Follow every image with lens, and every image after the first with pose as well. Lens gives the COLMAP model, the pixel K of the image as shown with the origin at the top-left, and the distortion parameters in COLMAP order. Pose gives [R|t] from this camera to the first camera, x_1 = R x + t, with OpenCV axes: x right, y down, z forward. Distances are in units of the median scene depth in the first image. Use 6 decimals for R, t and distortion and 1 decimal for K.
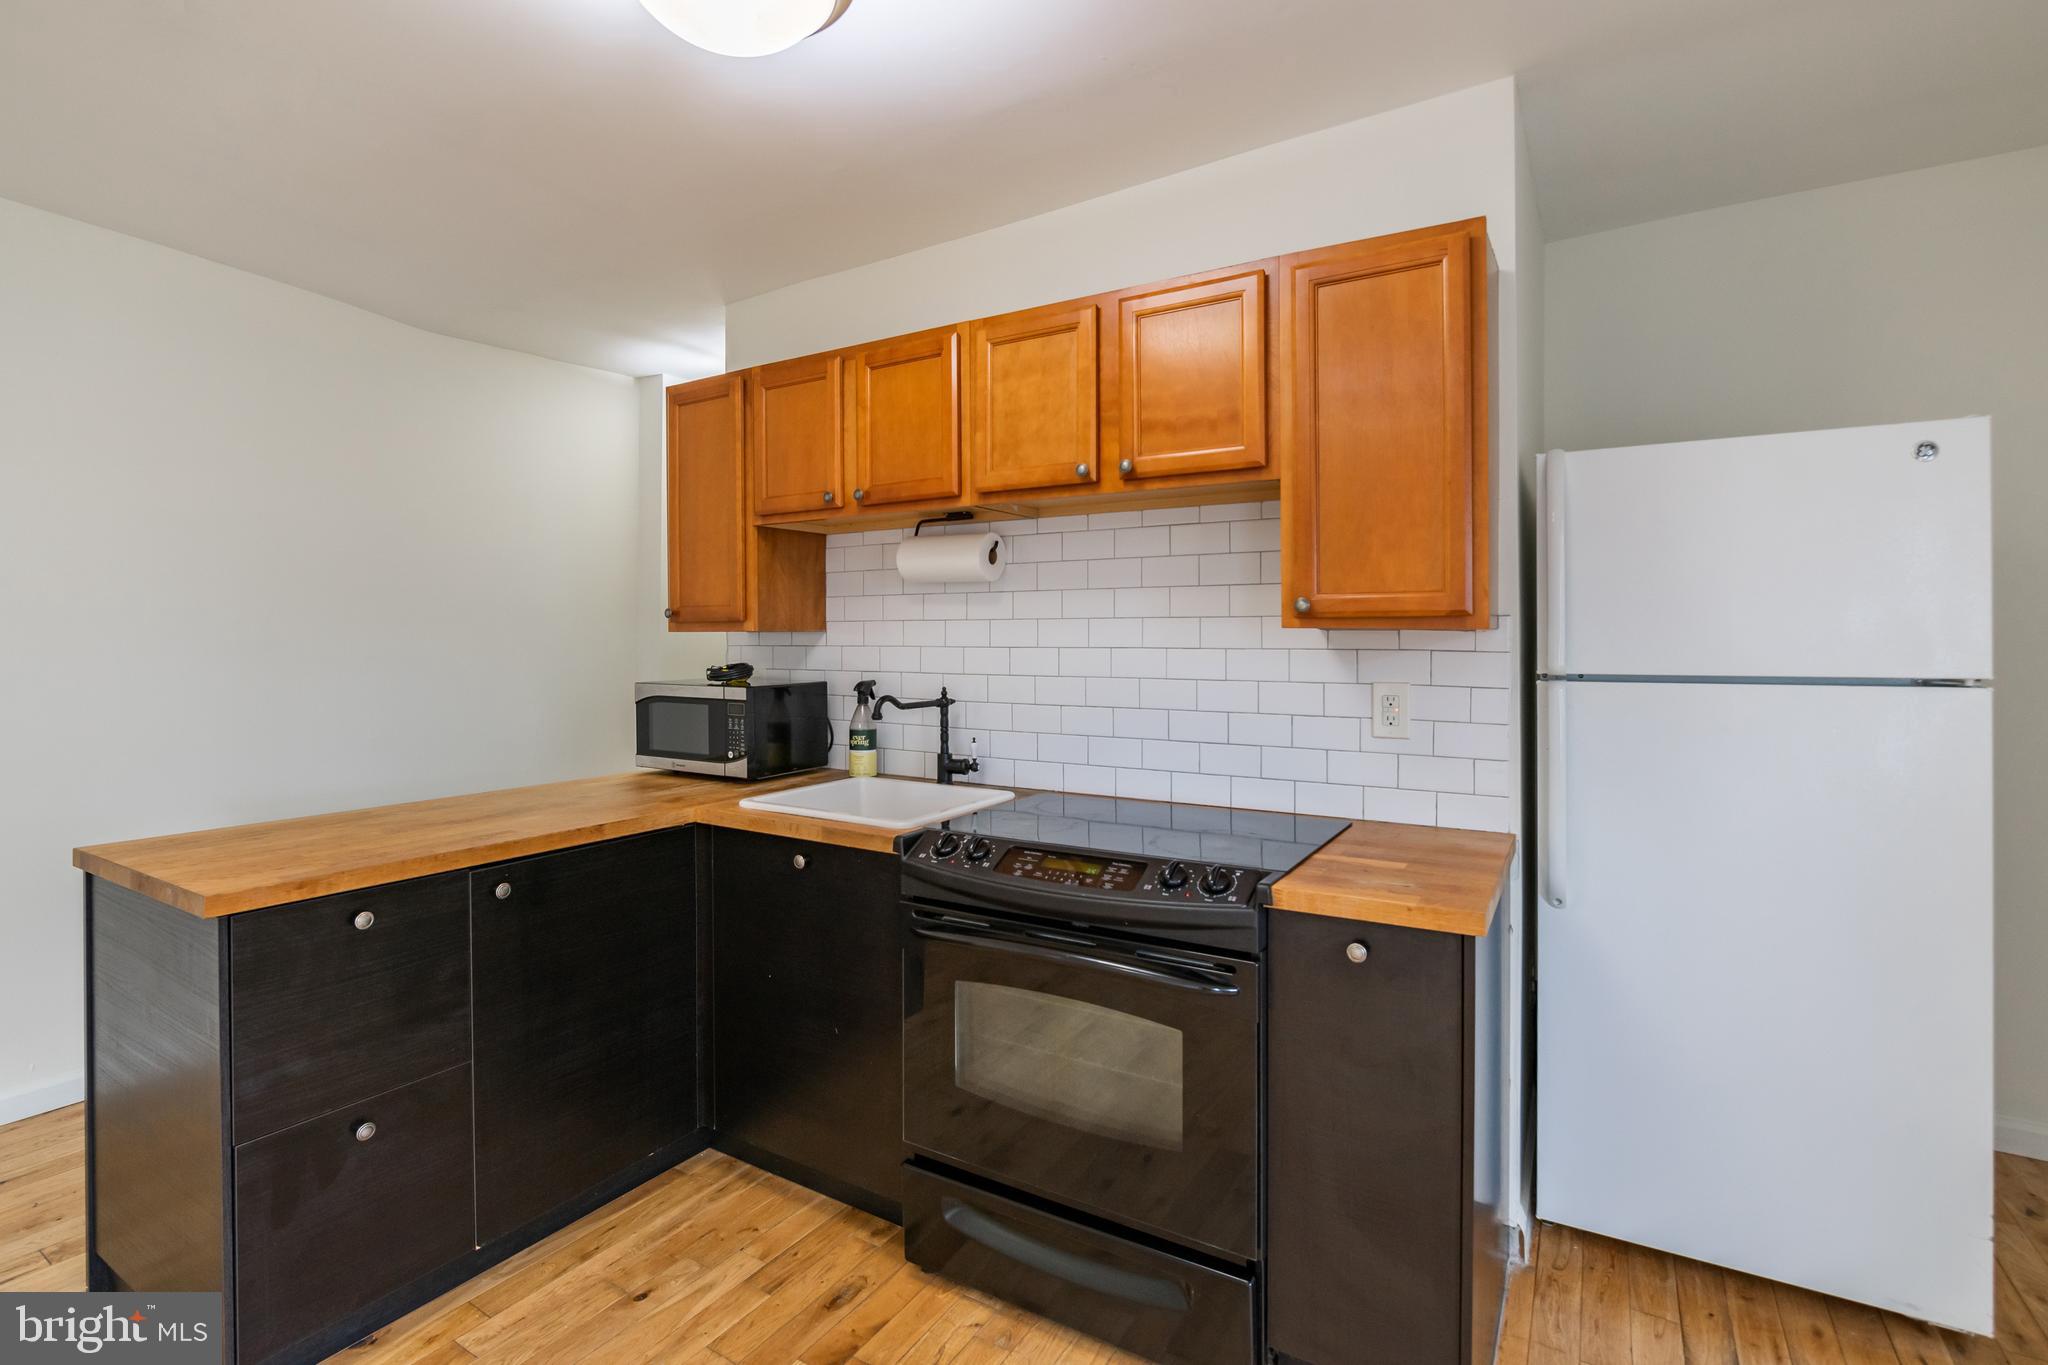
lens RADIAL K [[929.6, 0, 1061.3], [0, 929.6, 638.3], [0, 0, 1]] dist [-0.014830, 0.000246]
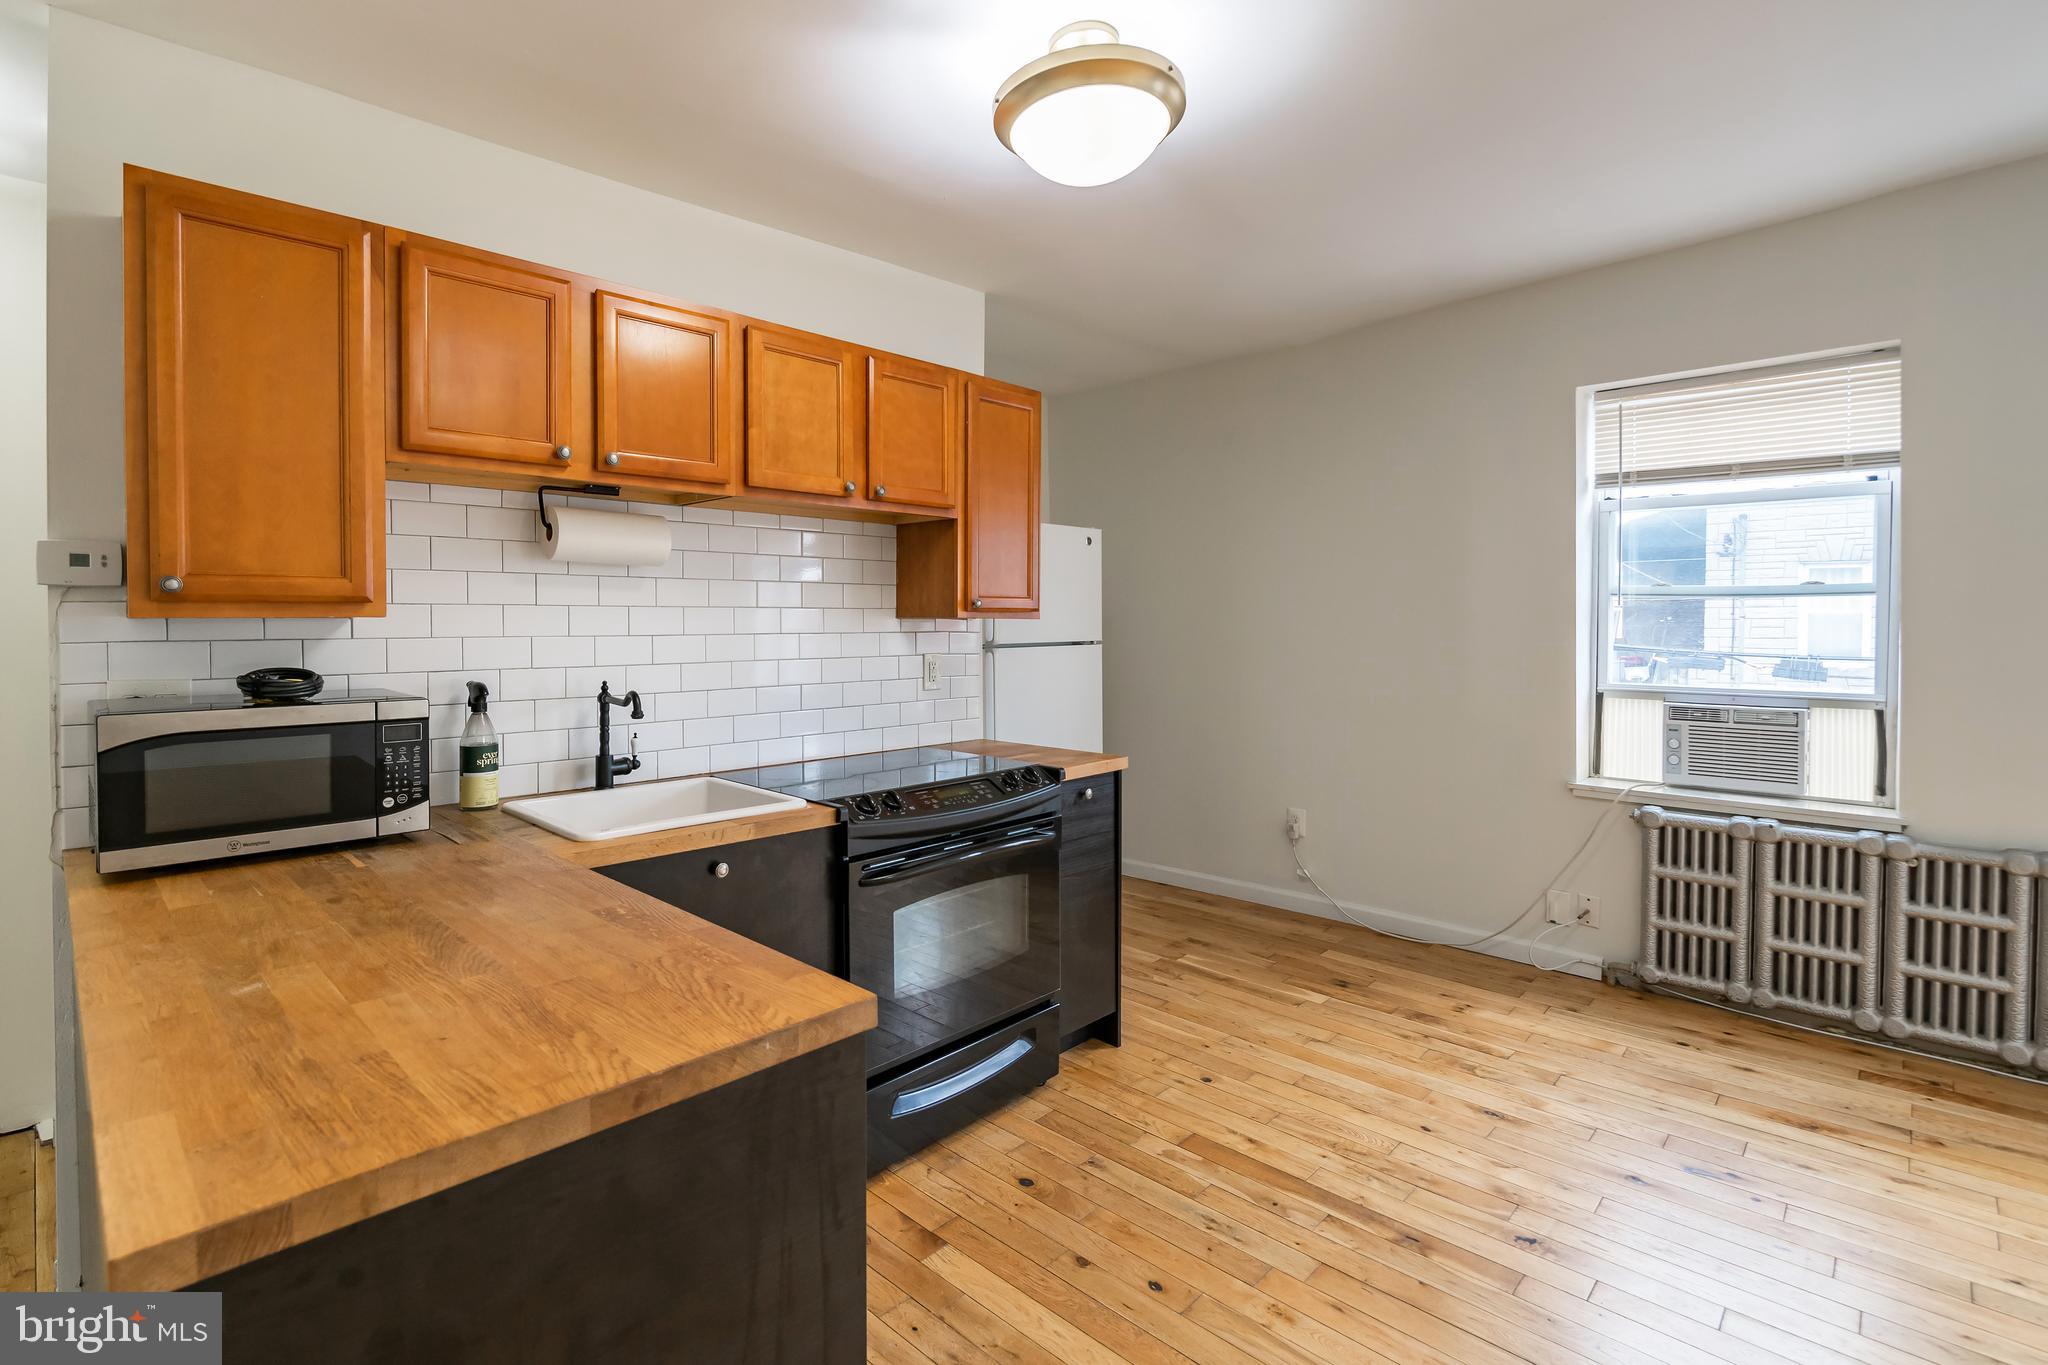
lens RADIAL K [[929.6, 0, 1017.0], [0, 929.6, 637.0], [0, 0, 1]] dist [-0.014830, 0.000246]
pose [[0.241685, -0.016877, 0.970208, -1.139629], [0.002361, 0.999856, 0.016805, -0.004884], [-0.970352, -0.001771, 0.241690, 0.515415]]
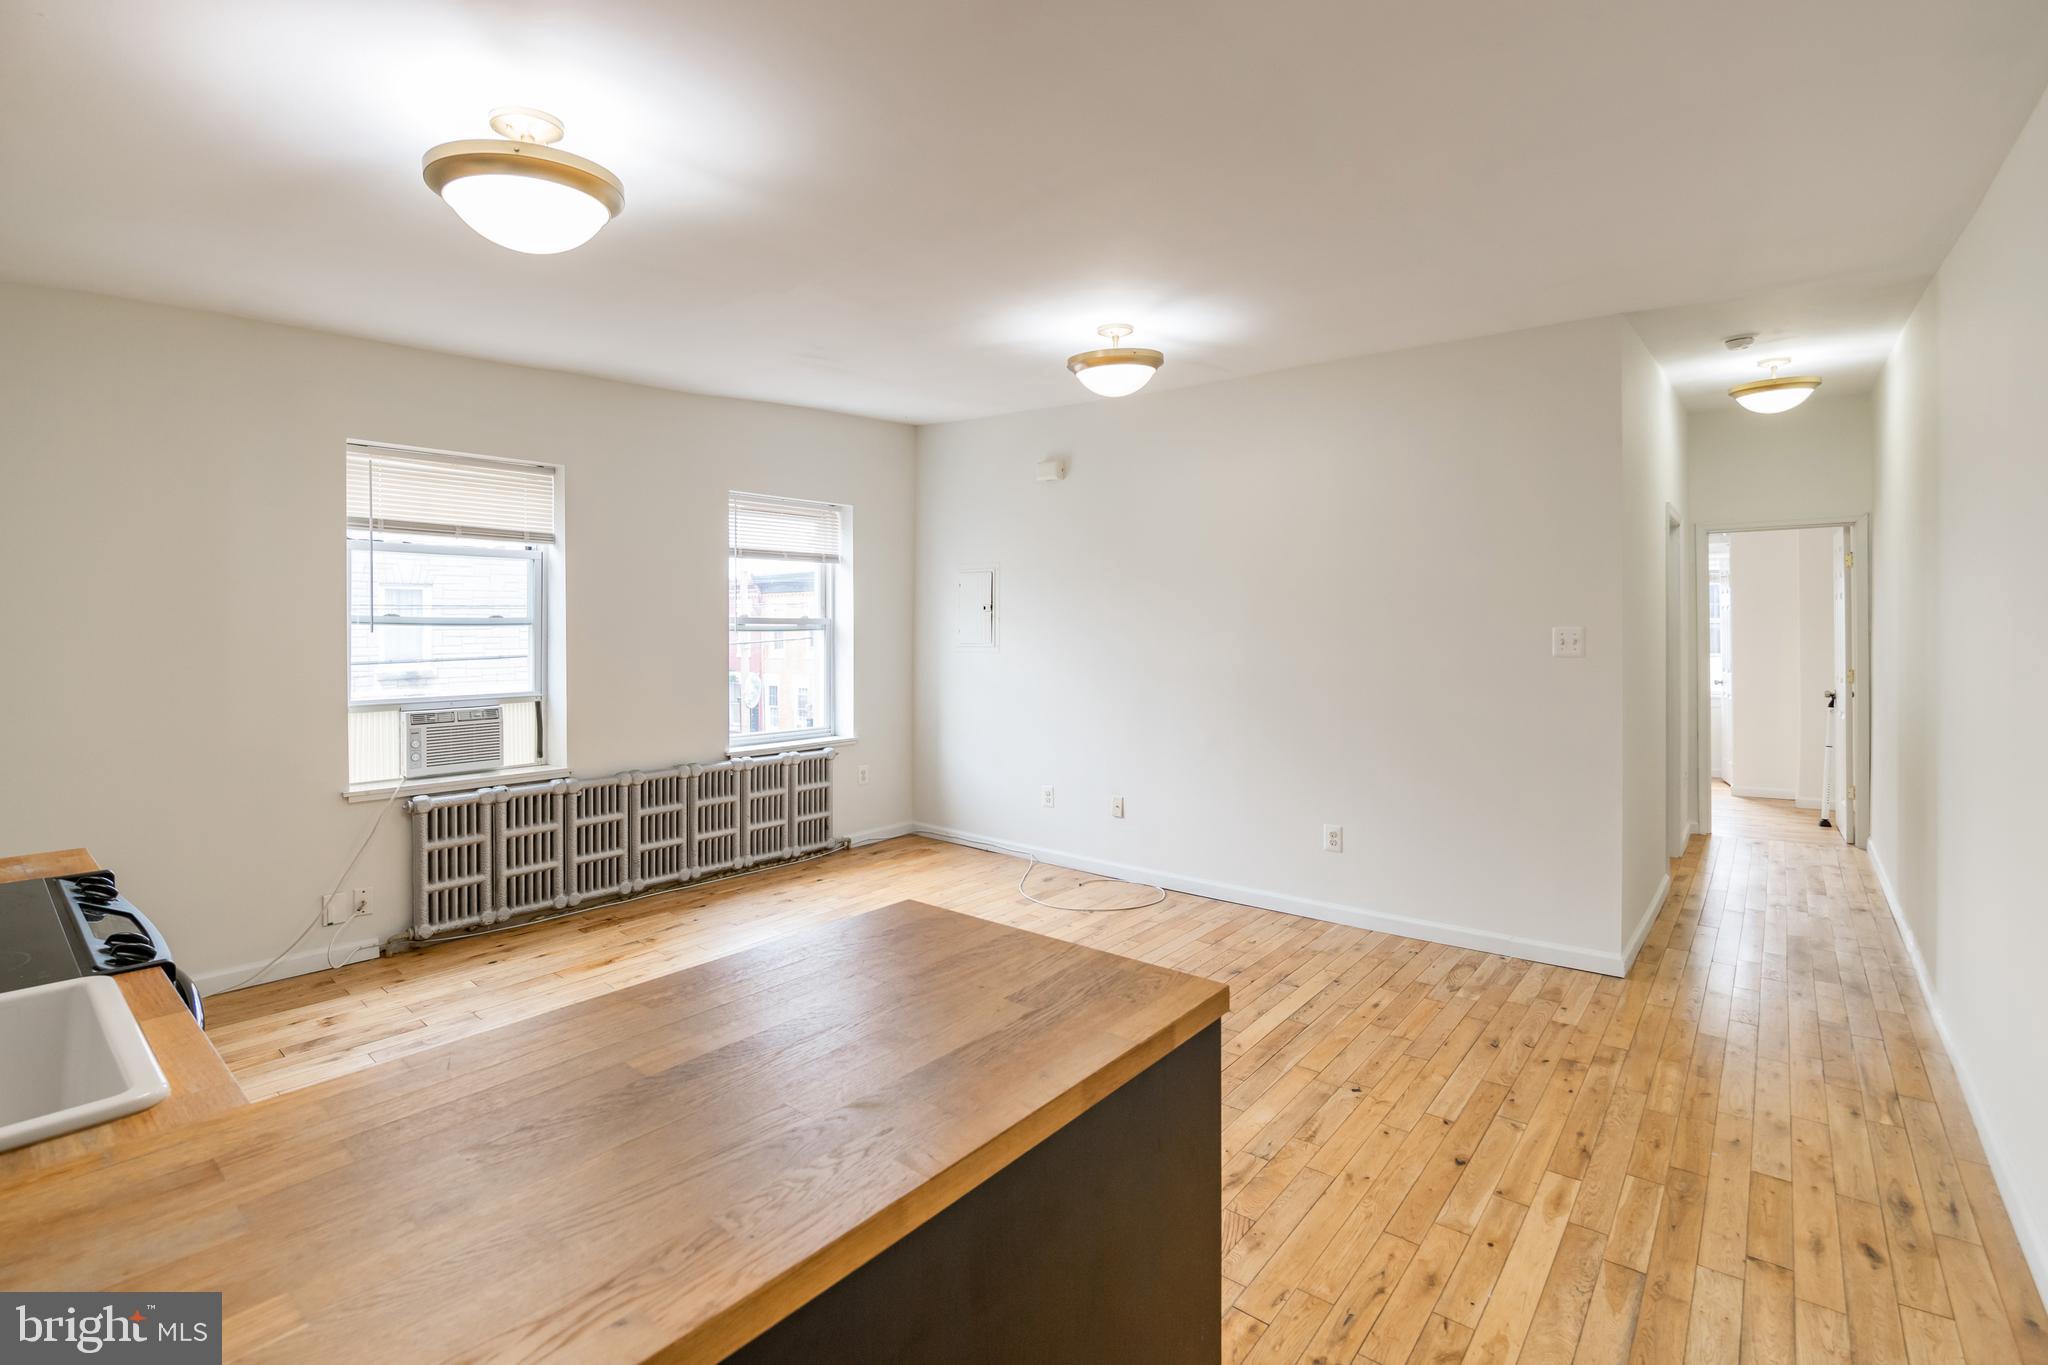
lens RADIAL K [[929.6, 0, 967.1], [0, 929.6, 634.1], [0, 0, 1]] dist [-0.014830, 0.000246]
pose [[-0.975469, 0.001568, 0.220132, -0.894139], [0.003982, 0.999937, 0.010520, -0.044787], [-0.220102, 0.011138, -0.975413, 1.521867]]
